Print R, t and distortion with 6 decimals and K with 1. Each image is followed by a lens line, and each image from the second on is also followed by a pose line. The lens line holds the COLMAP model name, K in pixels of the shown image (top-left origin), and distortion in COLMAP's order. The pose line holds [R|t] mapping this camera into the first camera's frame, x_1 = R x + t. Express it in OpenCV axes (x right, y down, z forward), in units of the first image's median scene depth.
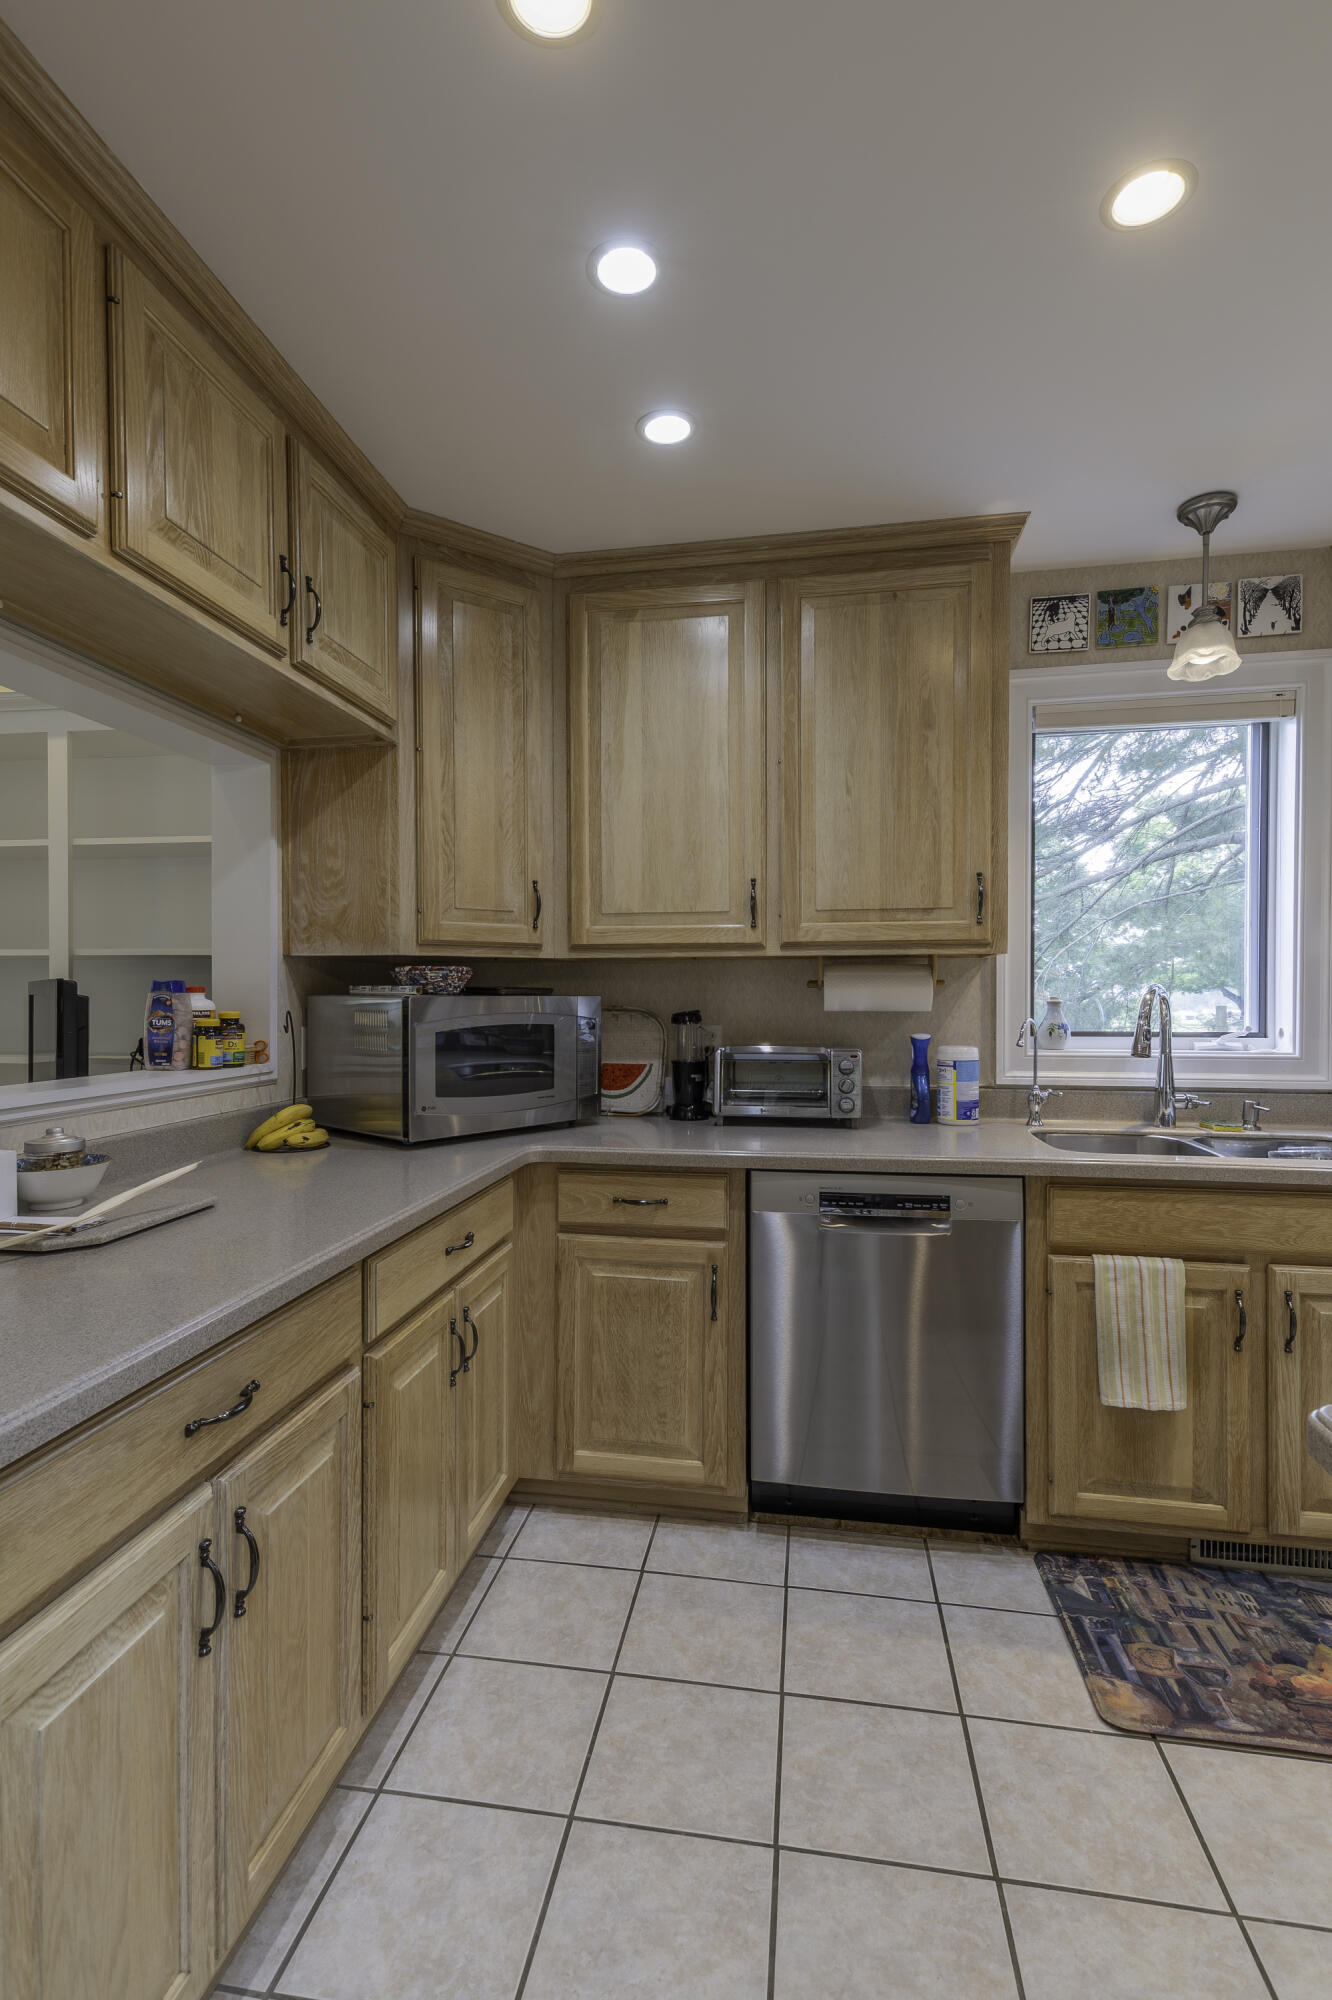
lens RADIAL K [[924.9, 0, 699.5], [0, 924.9, 997.0], [0, 0, 1]] dist [0.002703, 0.000158]
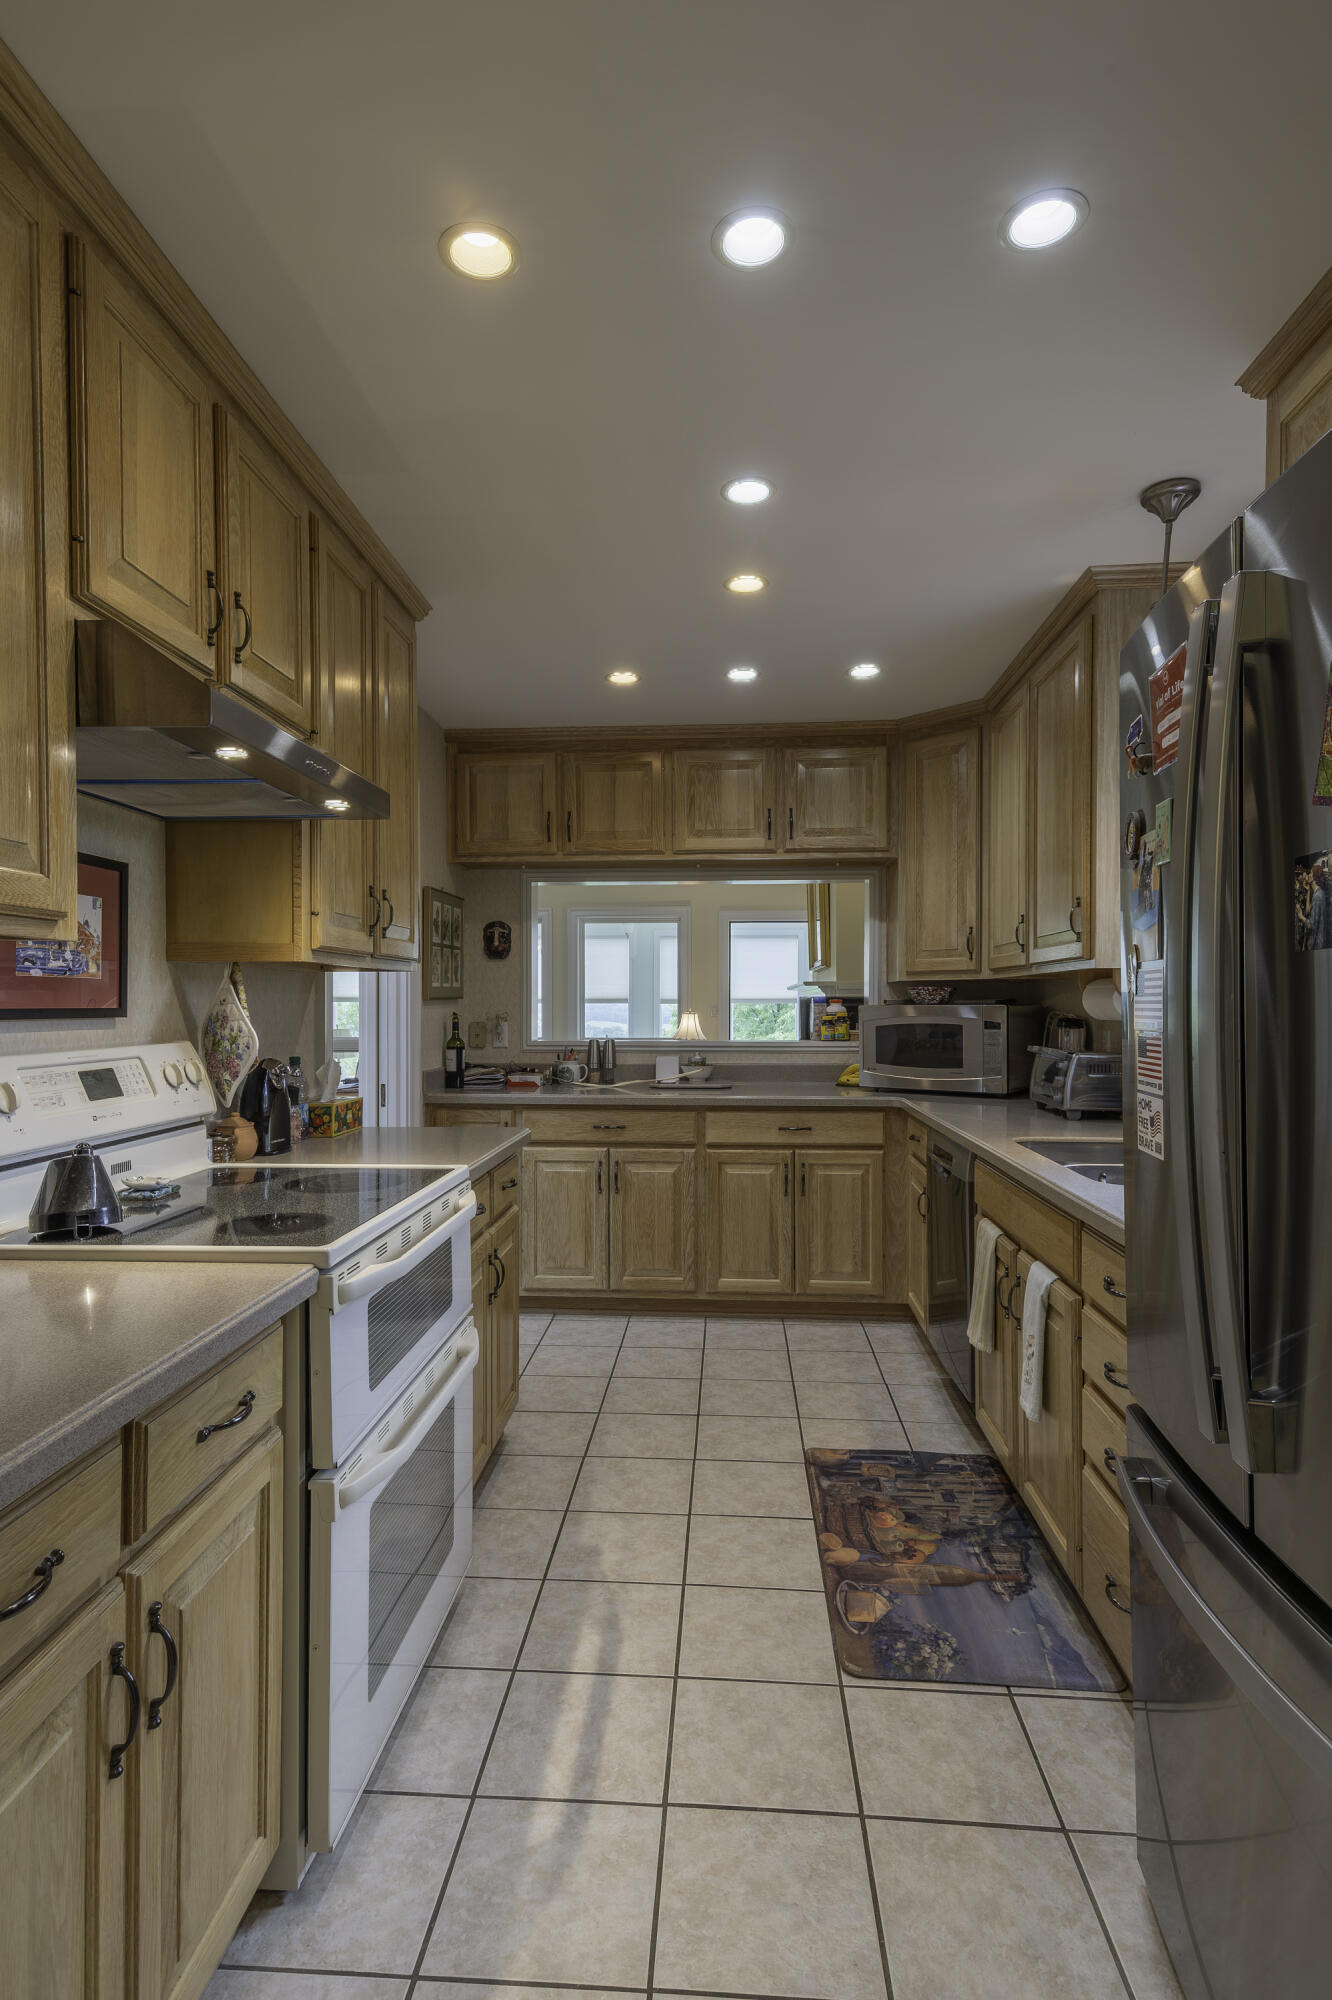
lens RADIAL K [[1057.7, 0, 666.0], [0, 1057.7, 1000.0], [0, 0, 1]] dist [0.023856, -0.000129]
pose [[0.103763, 0.000023, -0.994602, 1.593417], [-0.002777, 0.999996, -0.000266, -0.009540], [0.994598, 0.002789, 0.103763, 0.381100]]
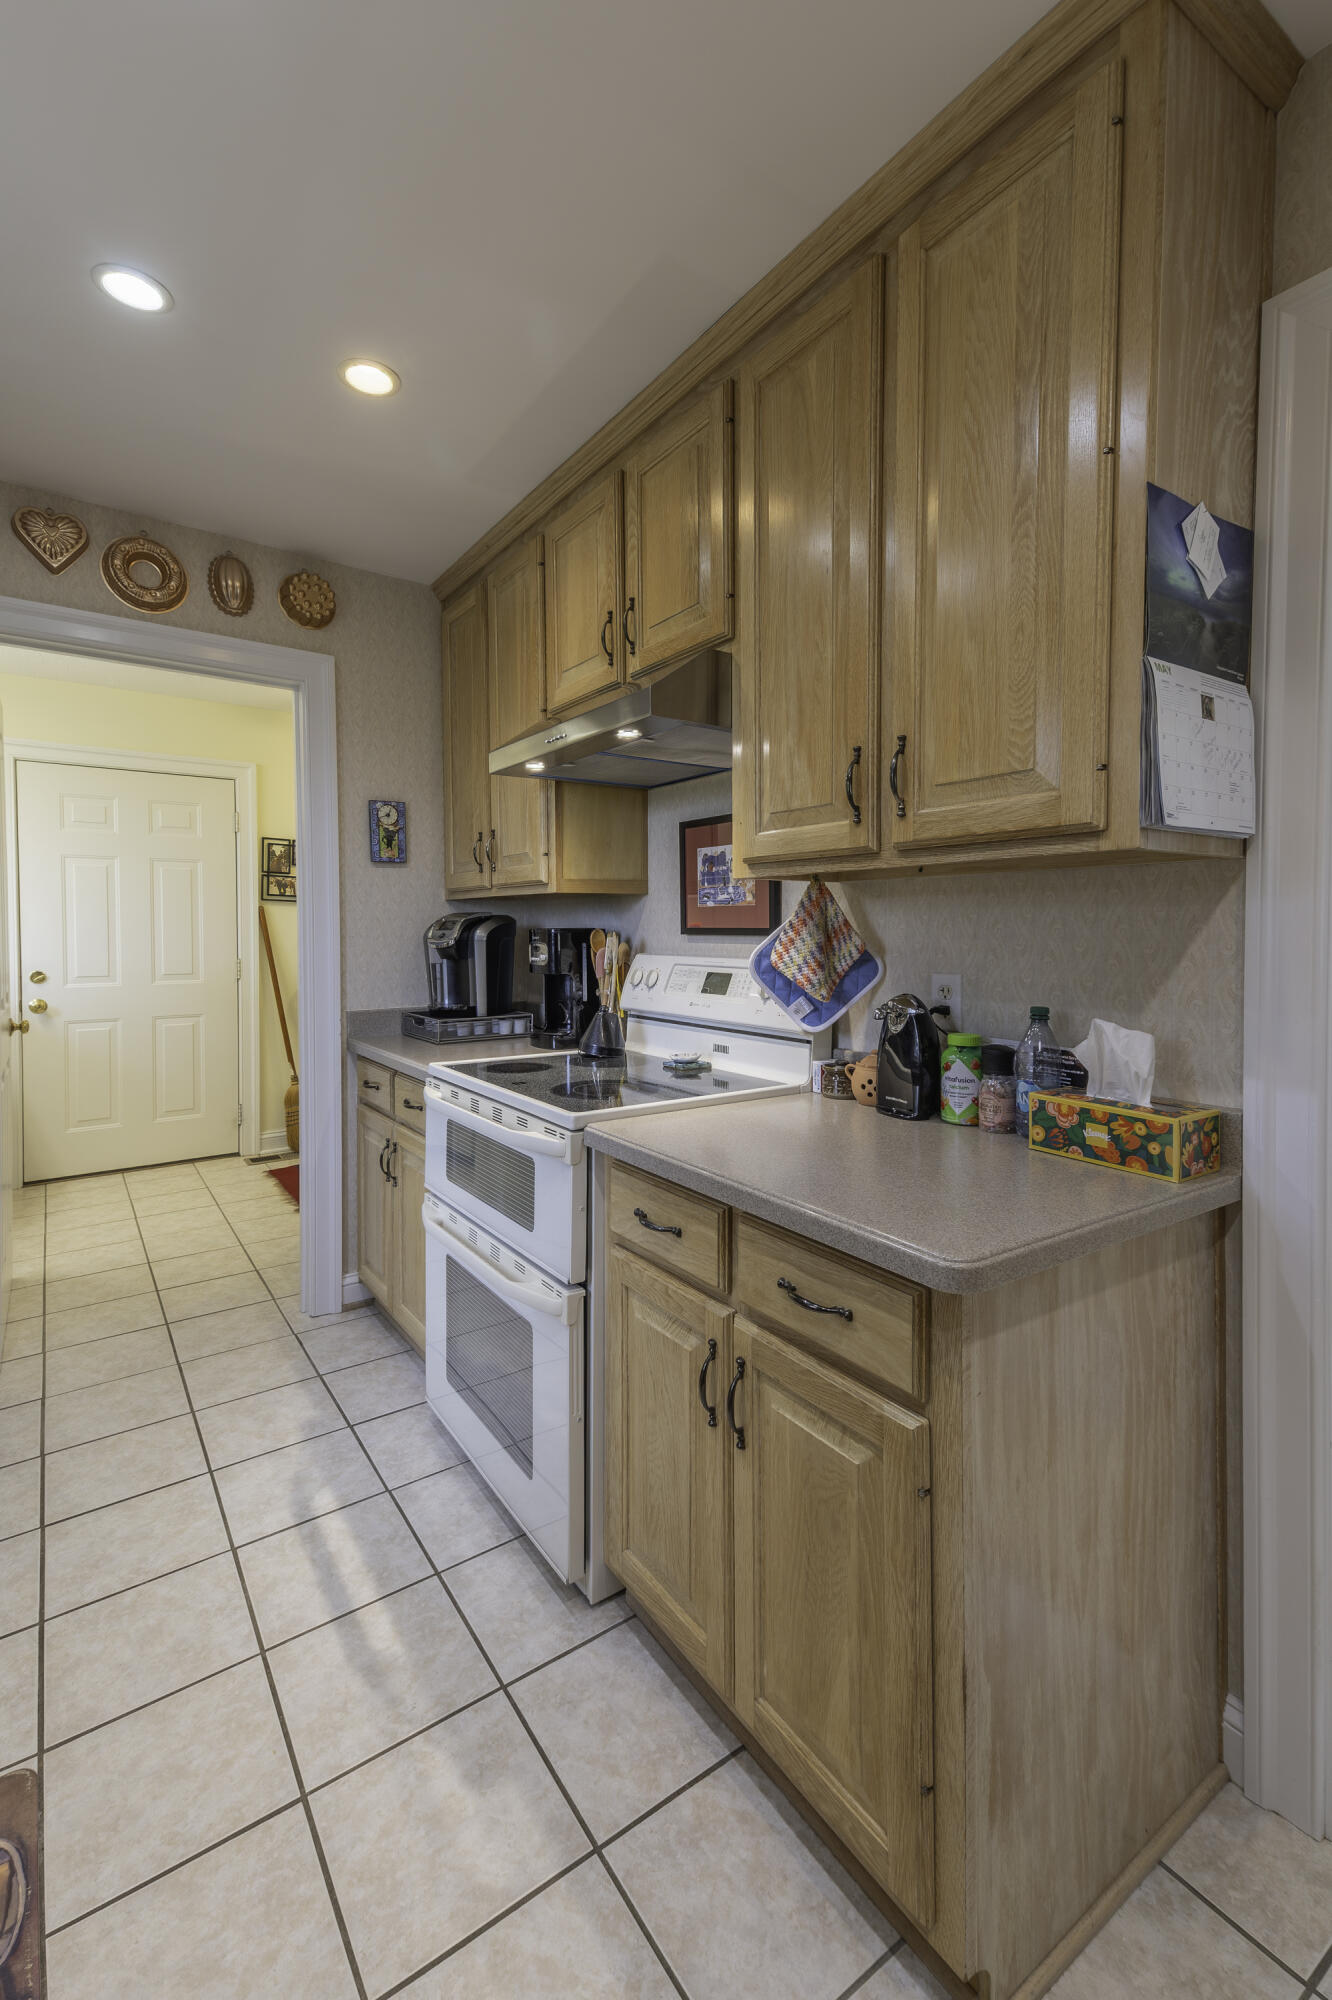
lens RADIAL K [[888.4, 0, 695.8], [0, 888.4, 949.7], [0, 0, 1]] dist [0.034237, -0.011598]
pose [[-0.709861, -0.016570, 0.704147, 0.016454], [-0.001319, 0.999753, 0.022197, 0.000884], [-0.704341, 0.014828, -0.709707, 0.729530]]
